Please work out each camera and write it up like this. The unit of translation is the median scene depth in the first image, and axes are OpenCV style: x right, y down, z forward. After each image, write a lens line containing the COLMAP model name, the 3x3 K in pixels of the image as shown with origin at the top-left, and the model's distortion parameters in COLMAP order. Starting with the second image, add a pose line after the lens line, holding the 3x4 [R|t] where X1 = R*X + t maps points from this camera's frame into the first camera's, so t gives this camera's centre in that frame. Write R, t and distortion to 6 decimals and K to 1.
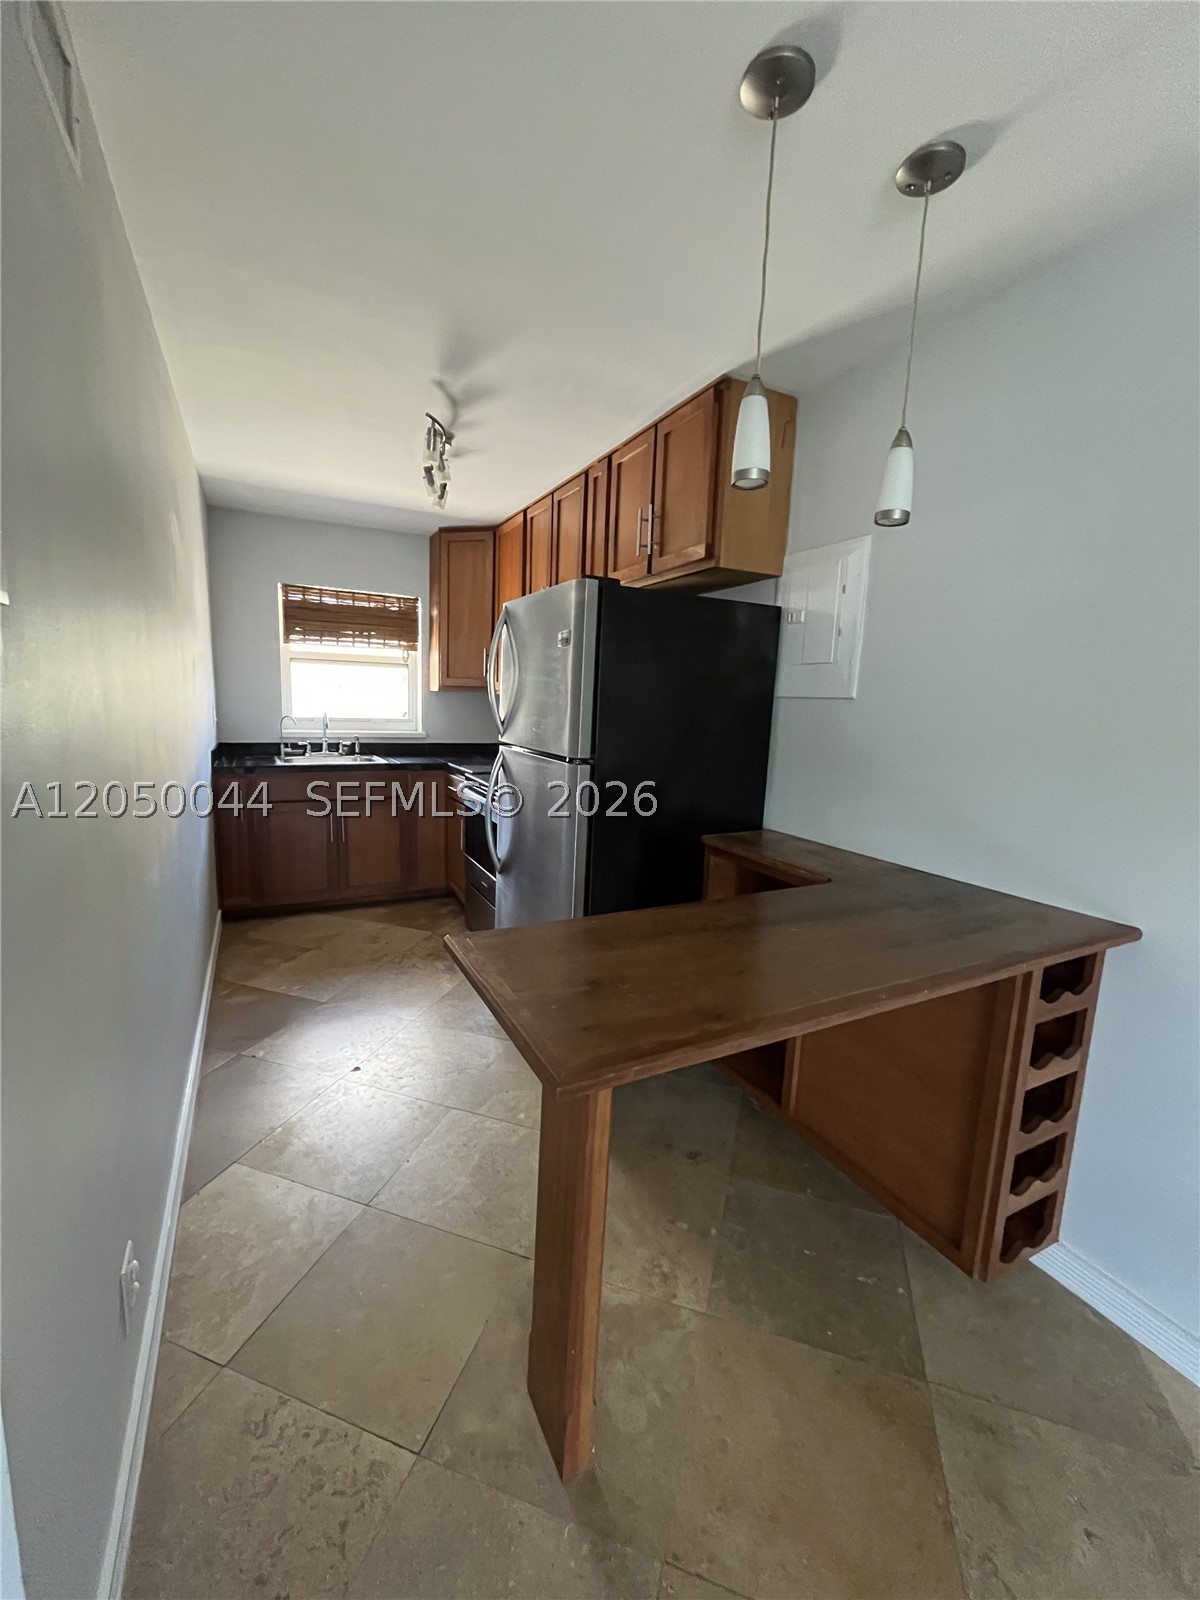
lens RADIAL K [[650.3, 0, 592.5], [0, 650.3, 796.9], [0, 0, 1]] dist [-0.001469, 0.000408]
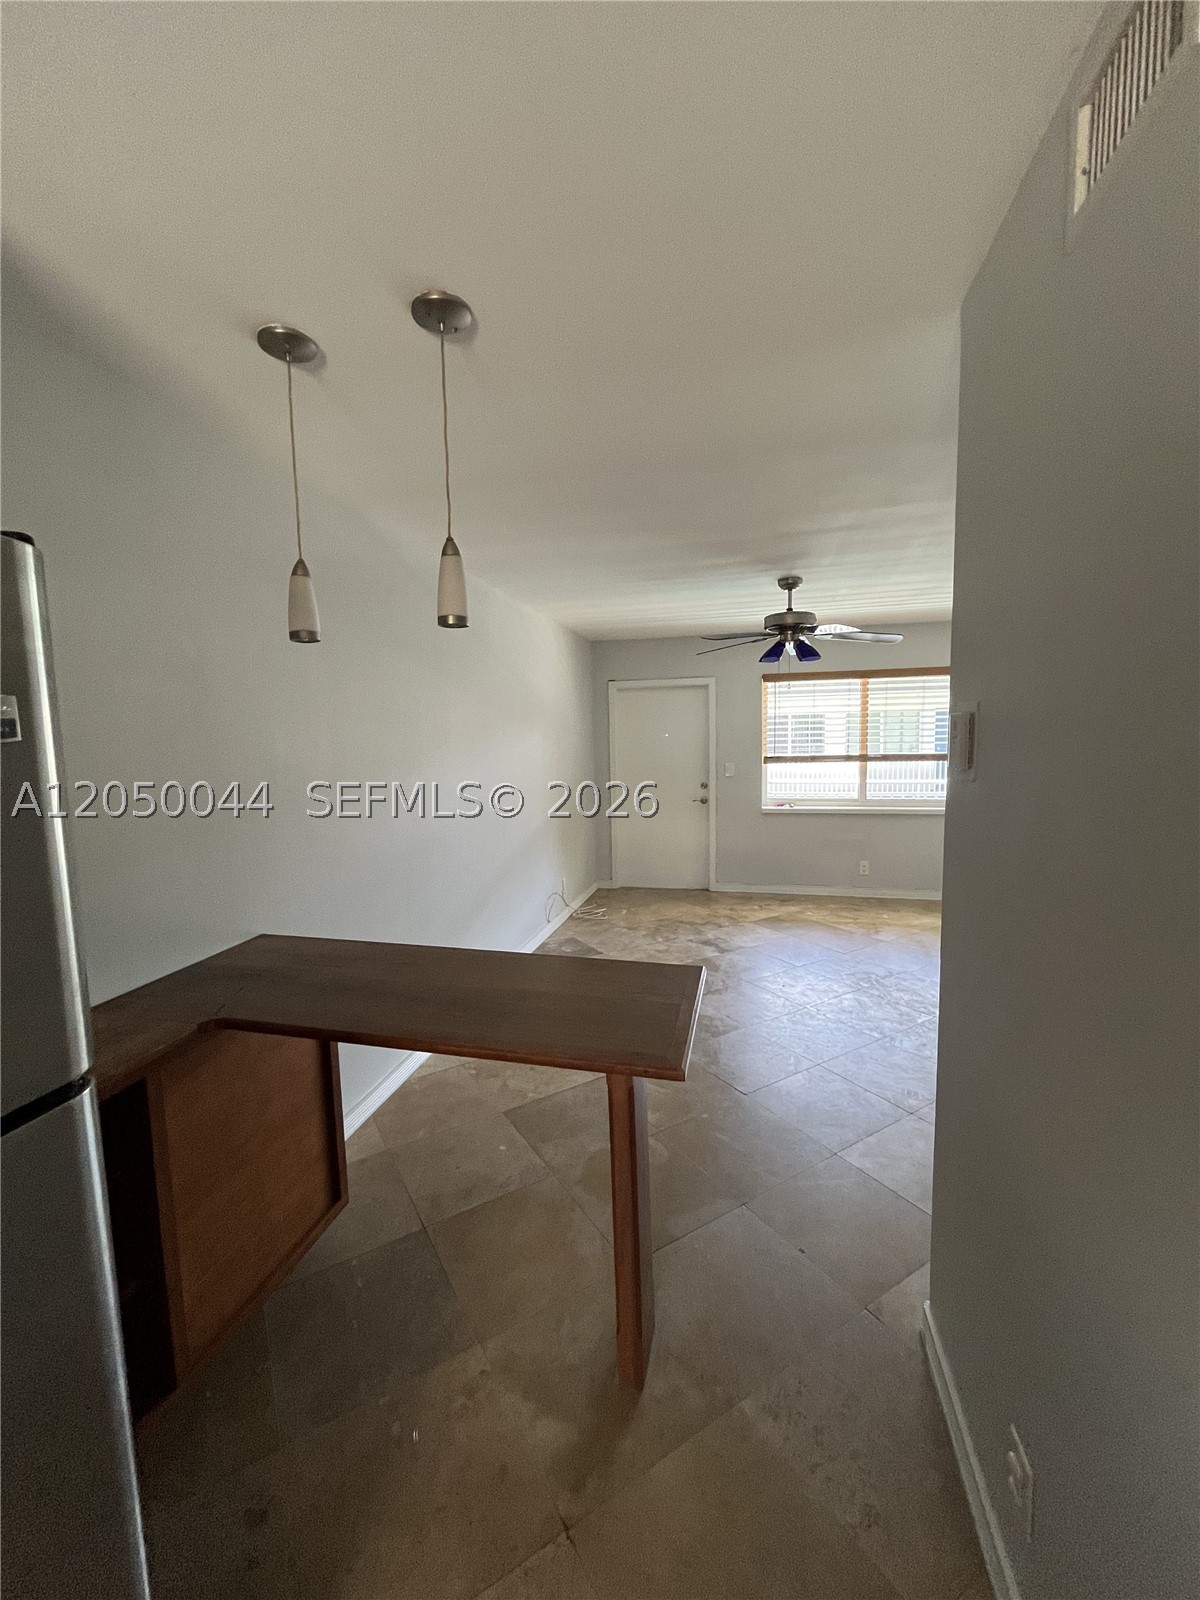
lens RADIAL K [[650.3, 0, 593.0], [0, 650.3, 802.7], [0, 0, 1]] dist [-0.001469, 0.000408]
pose [[-0.757383, -0.094477, 0.646099, -0.215655], [0.087376, 0.965915, 0.243669, -0.126837], [-0.647098, 0.241004, -0.723313, 0.517007]]
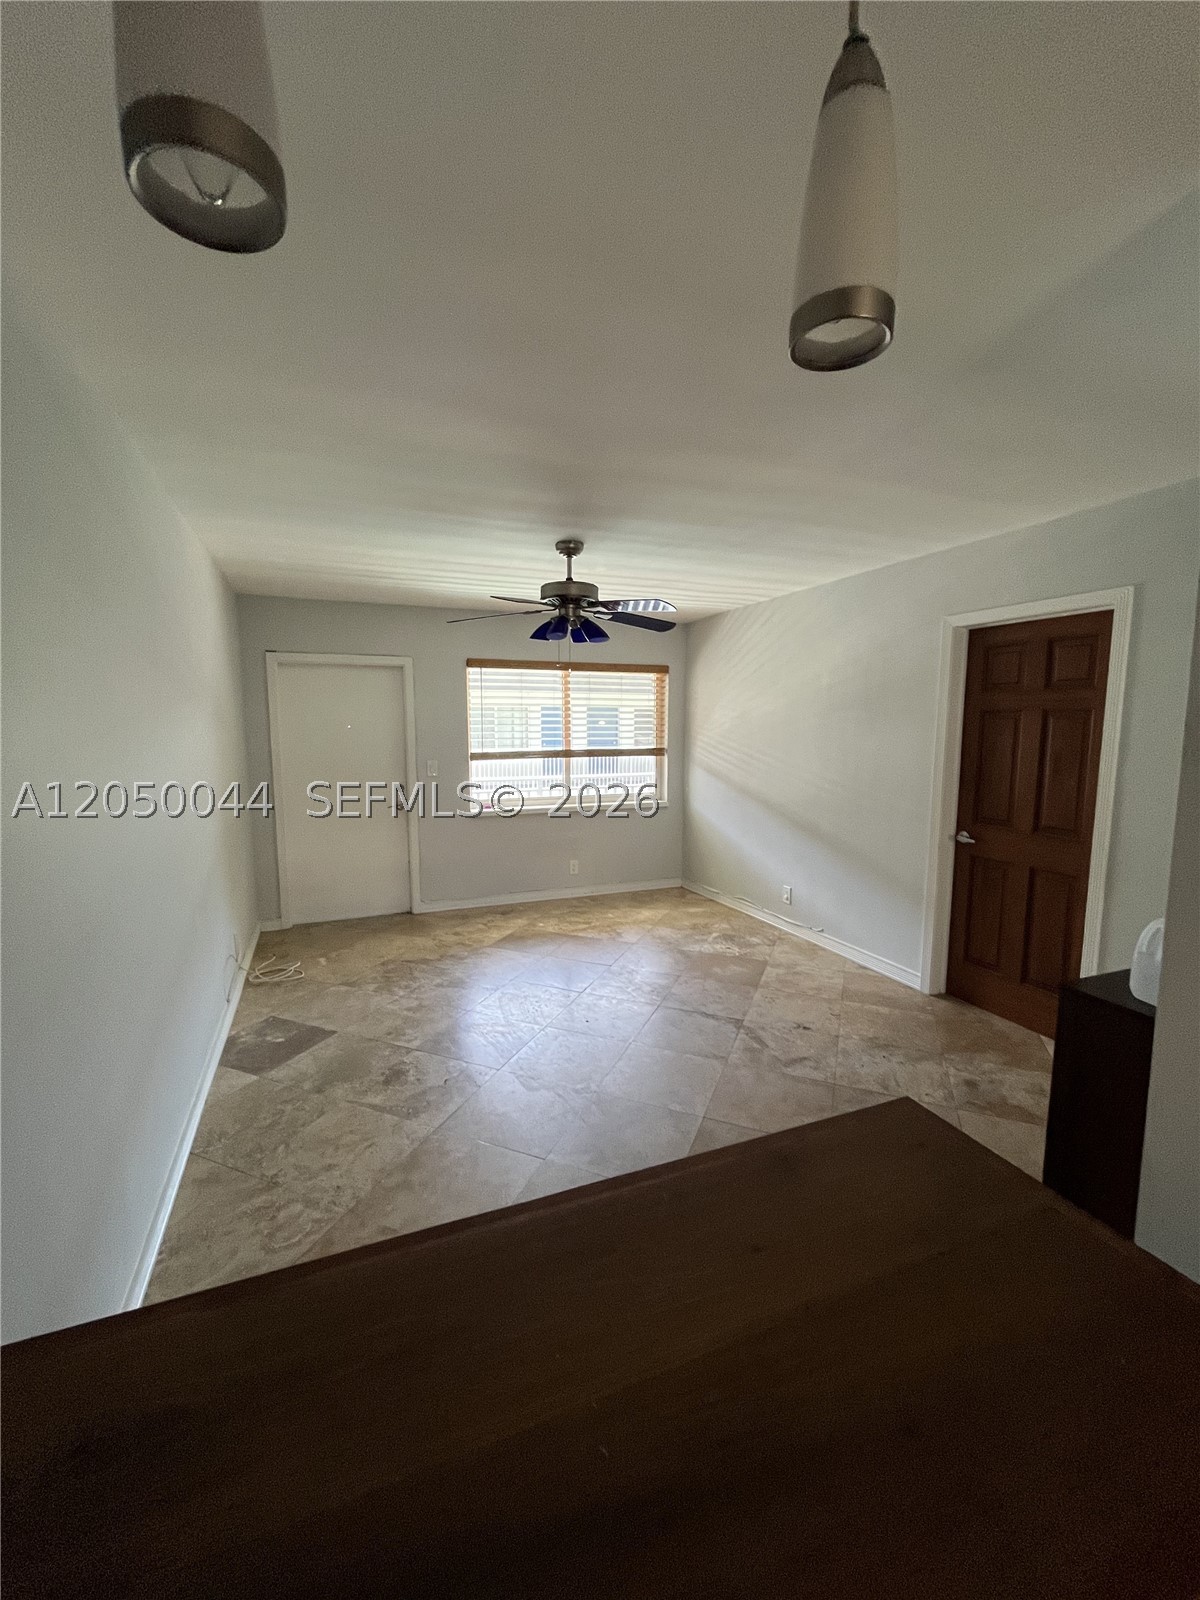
lens RADIAL K [[650.3, 0, 592.5], [0, 650.3, 802.3], [0, 0, 1]] dist [-0.001469, 0.000408]
pose [[-0.995503, -0.049638, 0.080688, 0.099734], [-0.026165, 0.962673, 0.269399, -0.094946], [-0.091049, 0.266076, -0.959643, 0.420682]]
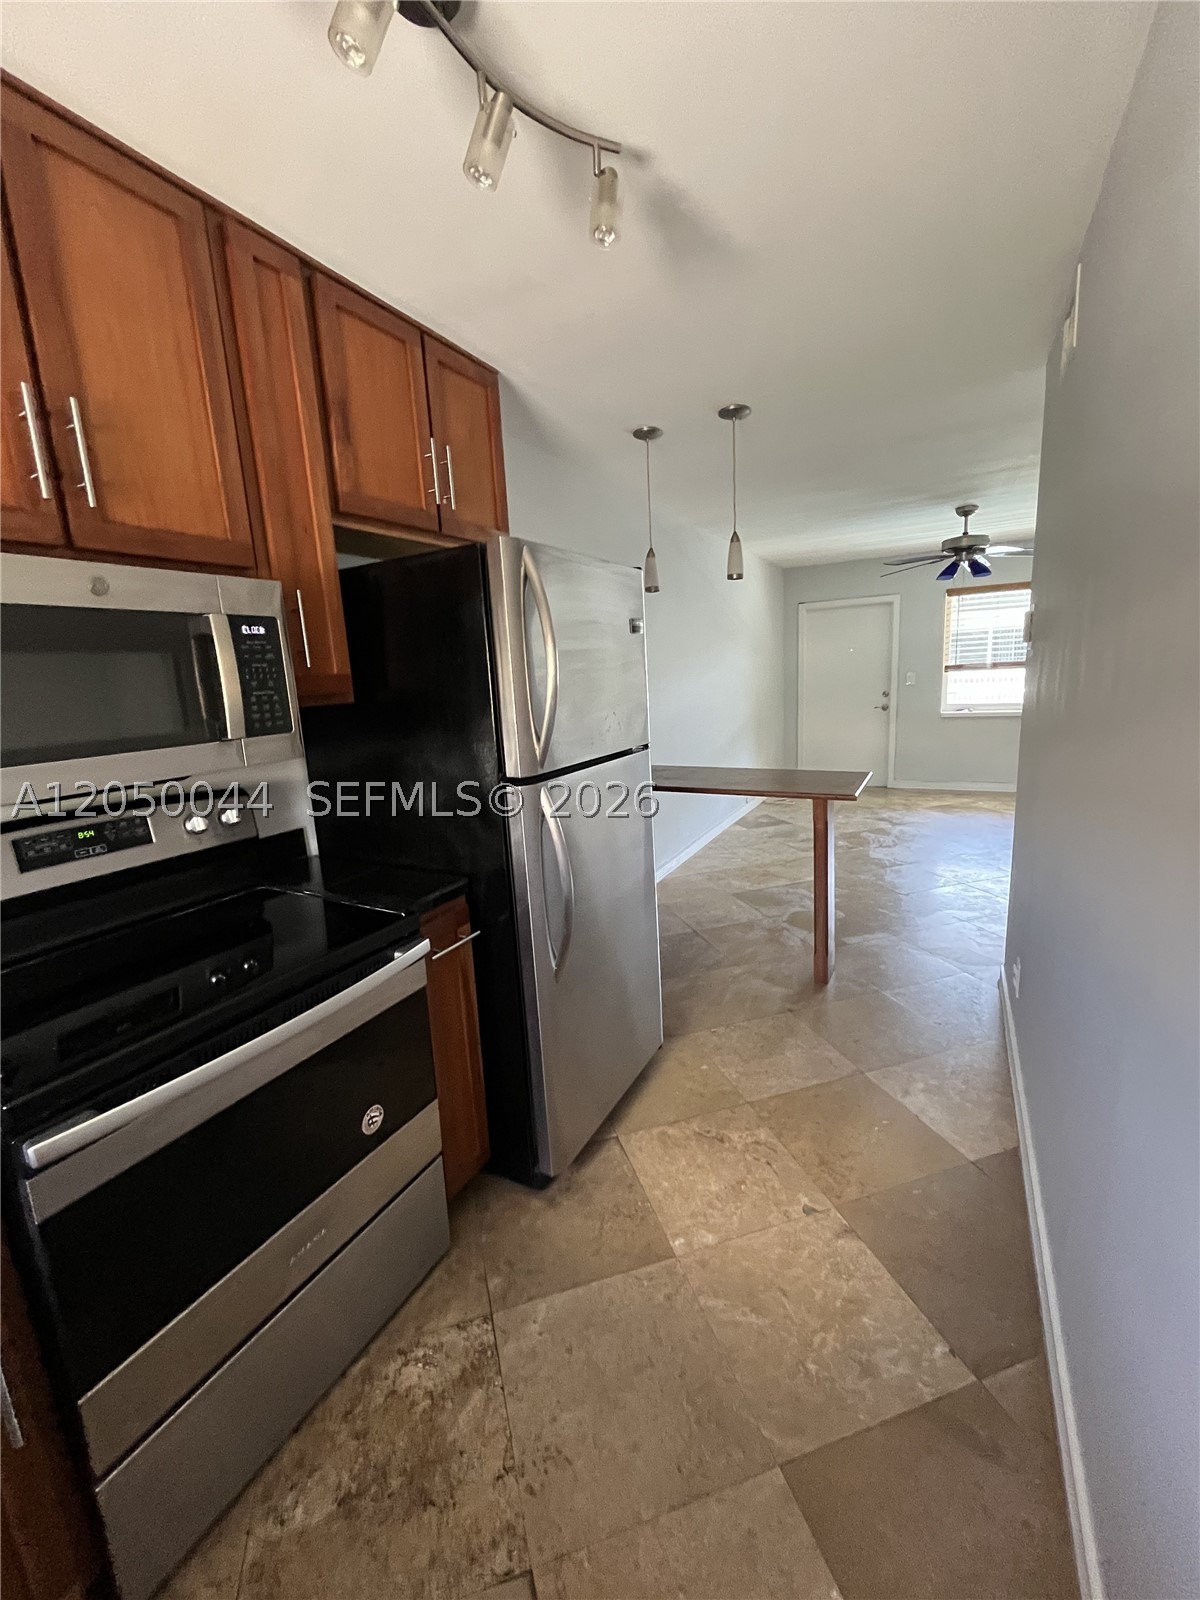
lens RADIAL K [[650.3, 0, 593.8], [0, 650.3, 802.1], [0, 0, 1]] dist [-0.001469, 0.000408]
pose [[-0.567153, -0.172145, 0.805421, -0.417808], [0.154668, 0.938254, 0.309448, -0.154002], [-0.808959, 0.300077, -0.505508, 0.811393]]
